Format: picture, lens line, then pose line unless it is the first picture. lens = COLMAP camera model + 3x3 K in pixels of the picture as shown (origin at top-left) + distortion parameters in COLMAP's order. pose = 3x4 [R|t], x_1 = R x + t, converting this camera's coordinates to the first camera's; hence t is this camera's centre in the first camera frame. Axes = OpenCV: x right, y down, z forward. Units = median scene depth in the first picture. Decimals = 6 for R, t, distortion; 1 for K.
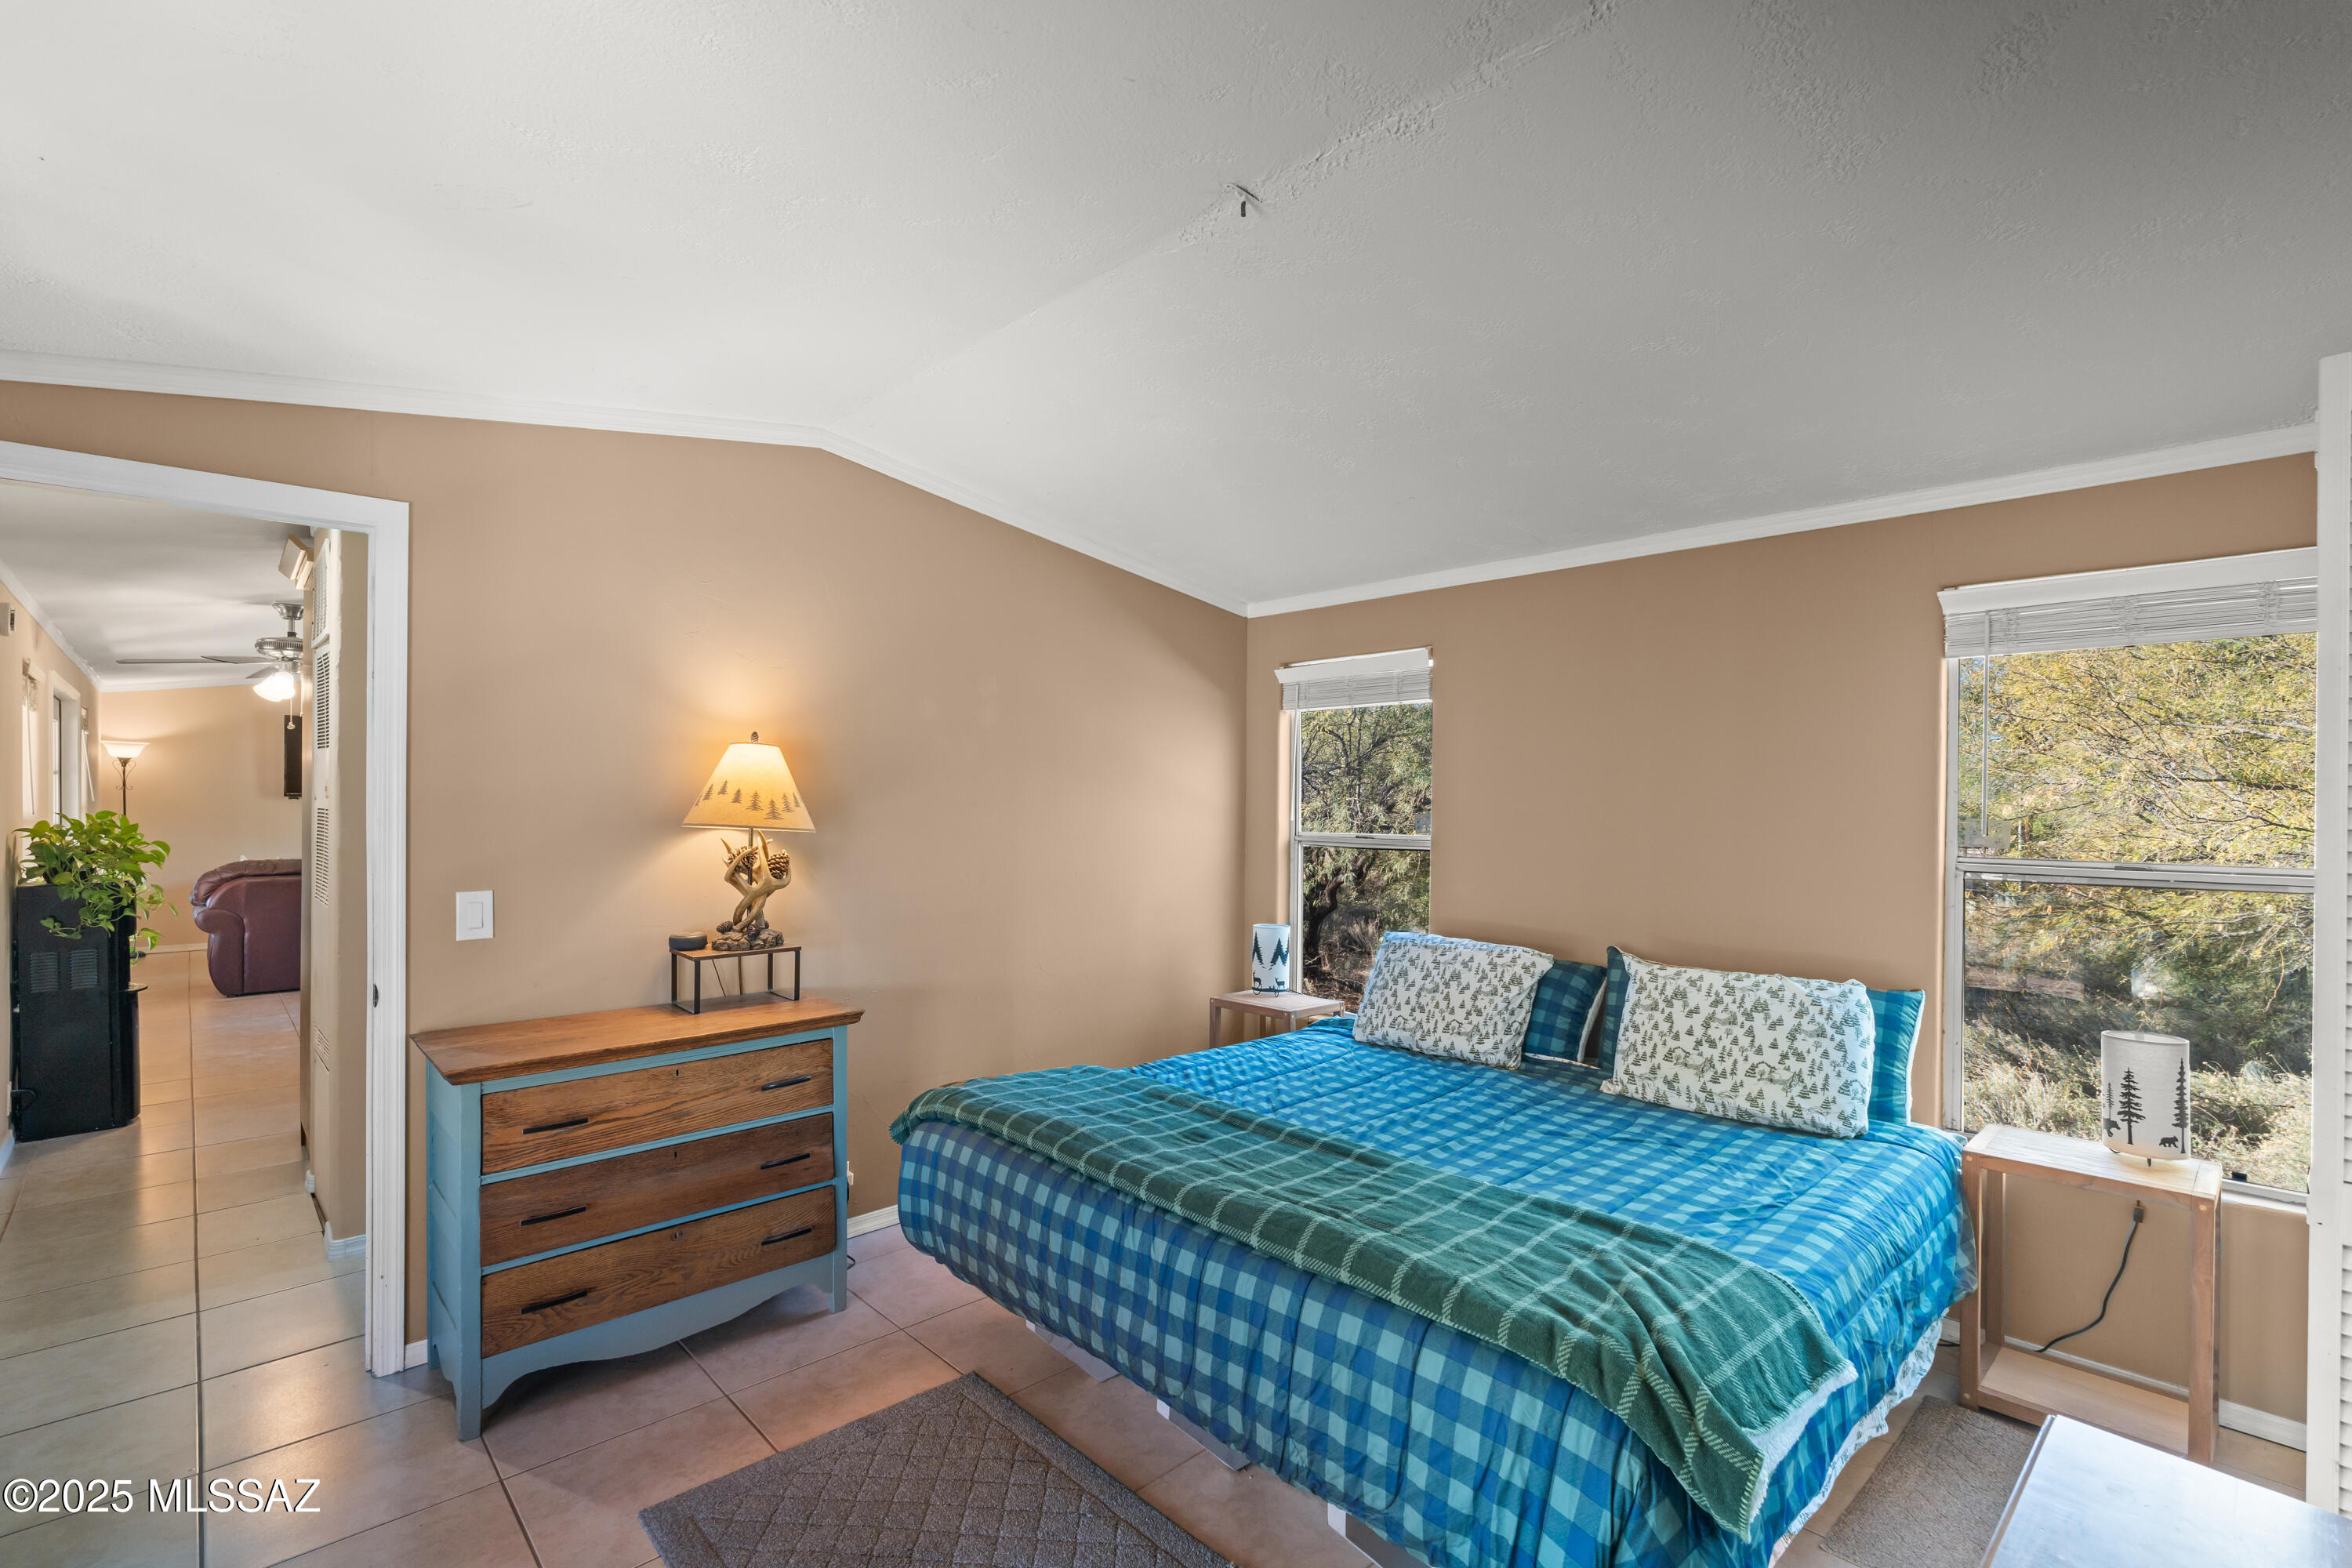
lens RADIAL K [[1048.8, 0, 1174.8], [0, 1048.8, 791.2], [0, 0, 1]] dist [-0.000460, 0.000095]
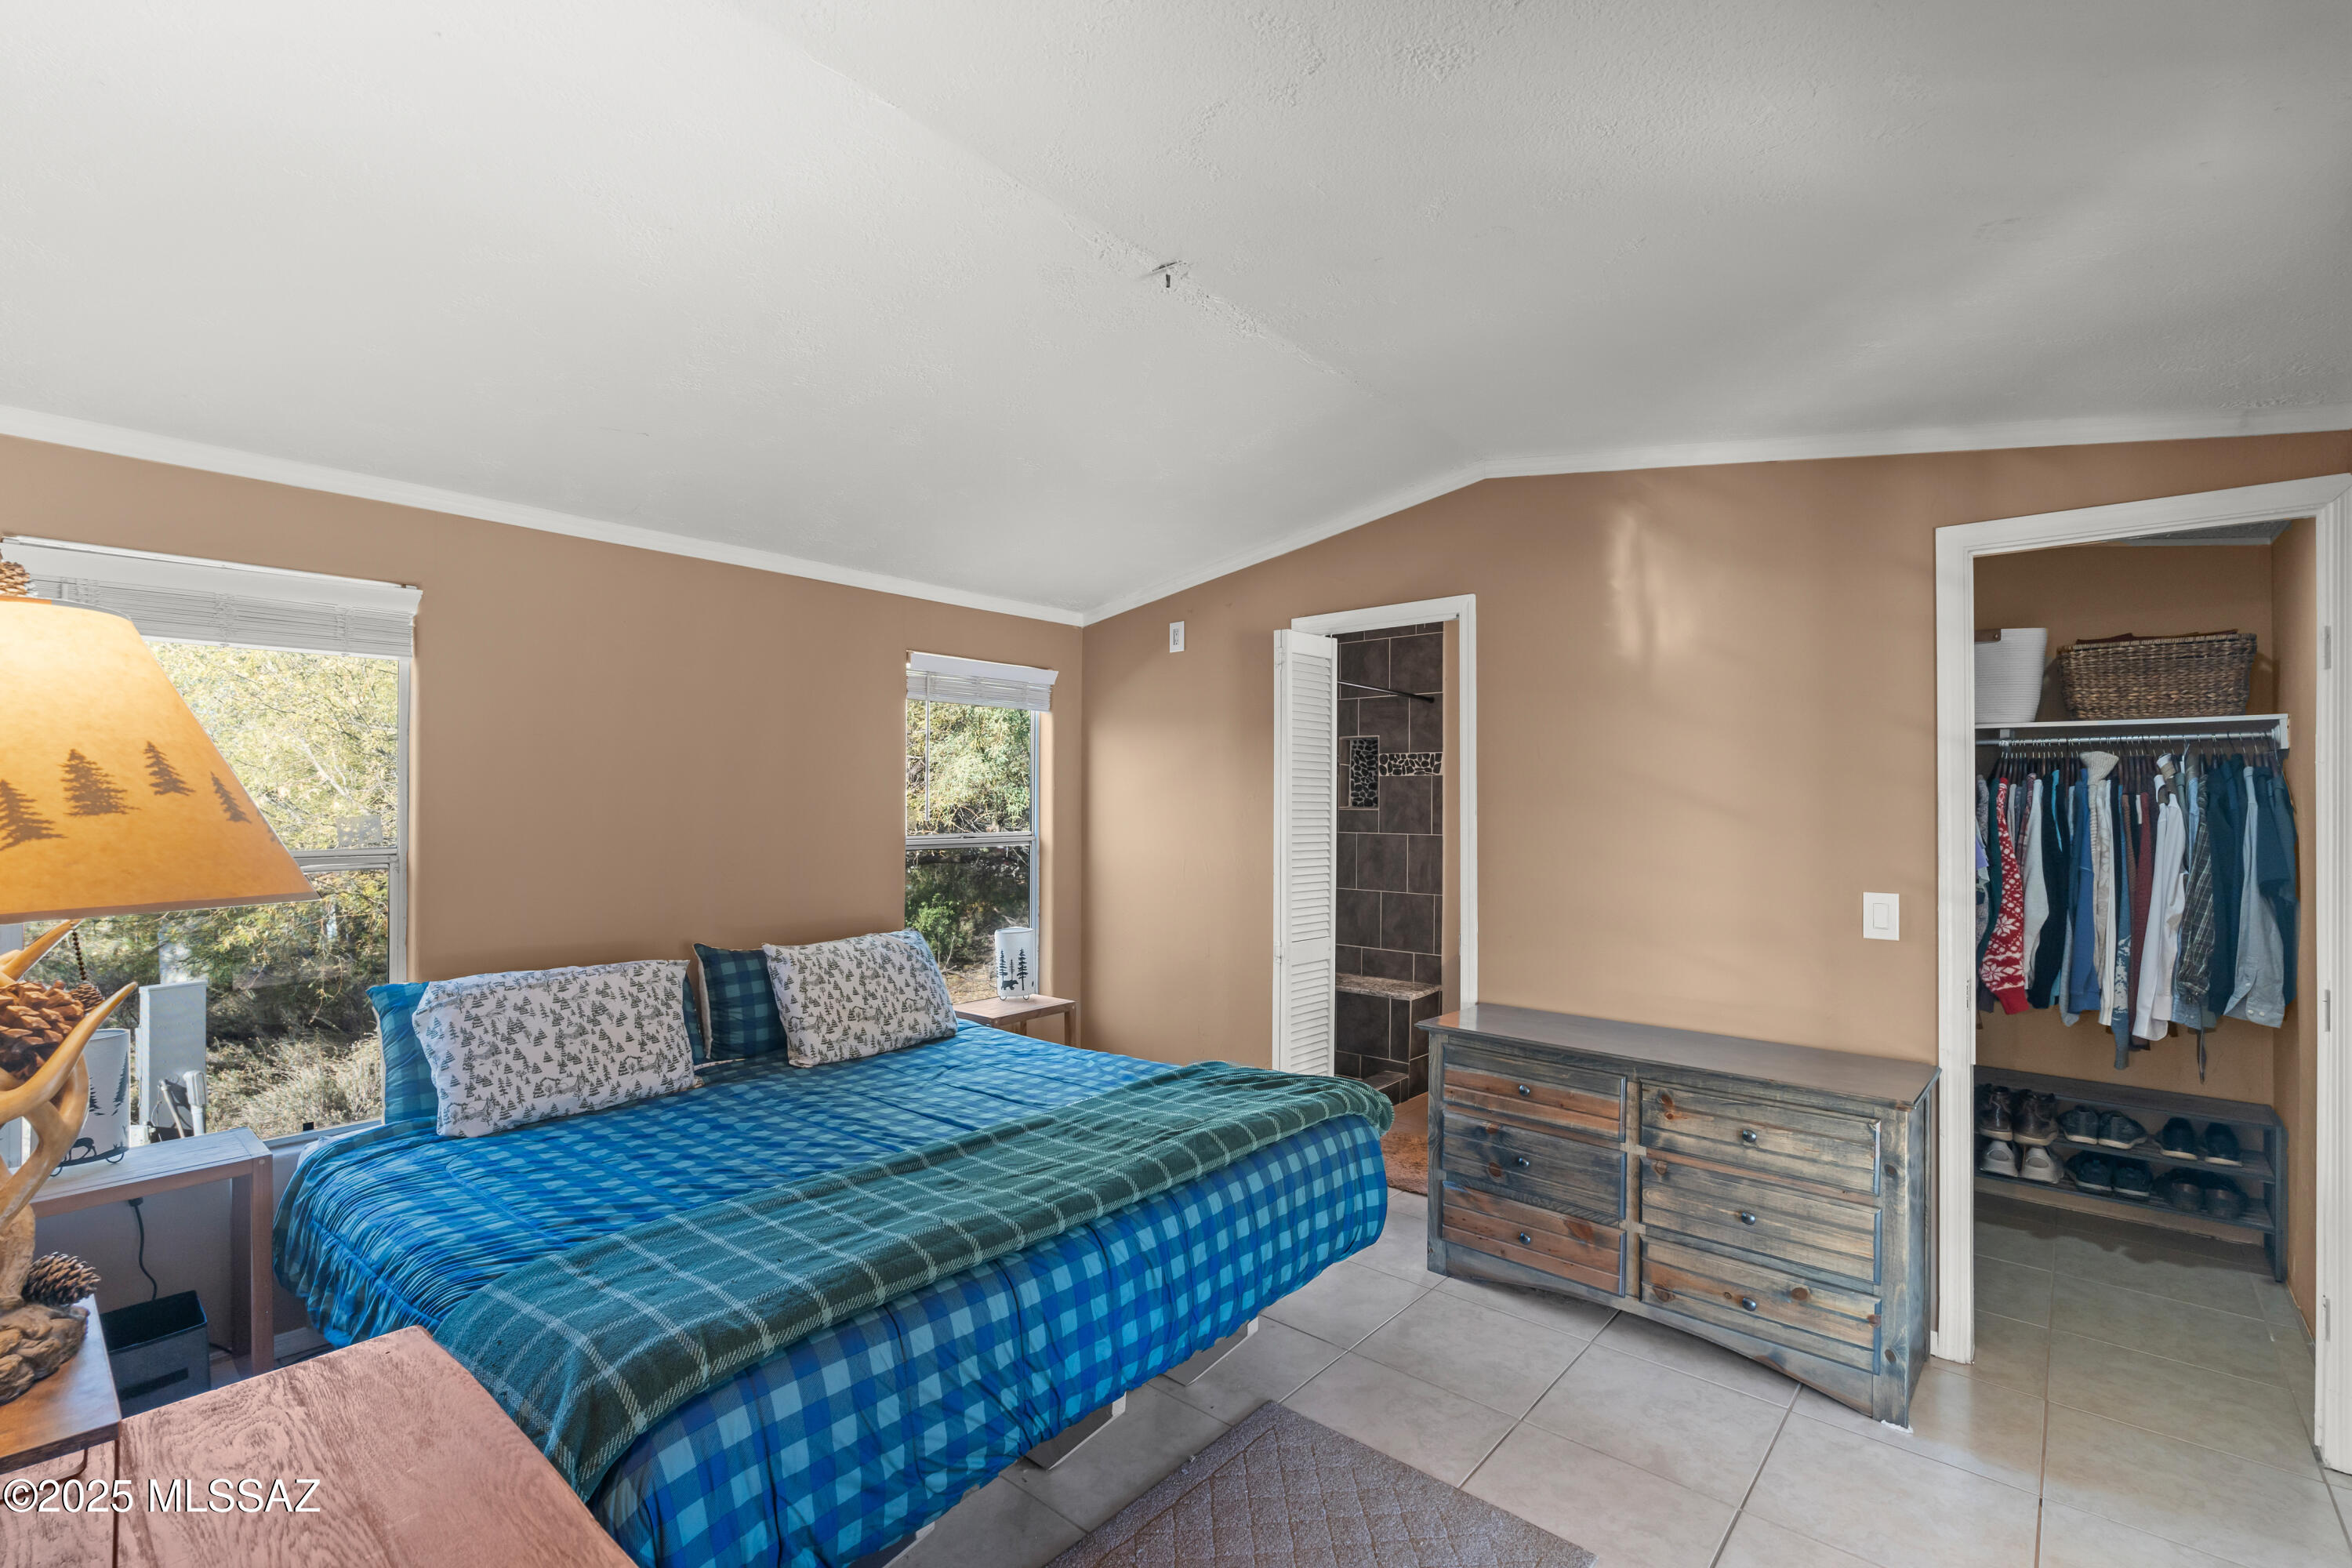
lens RADIAL K [[1048.8, 0, 1174.8], [0, 1048.8, 791.2], [0, 0, 1]] dist [-0.000460, 0.000095]
pose [[-0.104880, 0.003029, 0.994480, -0.737234], [-0.013060, 0.999905, -0.004422, 0.000617], [-0.994399, -0.013452, -0.104831, 0.765960]]
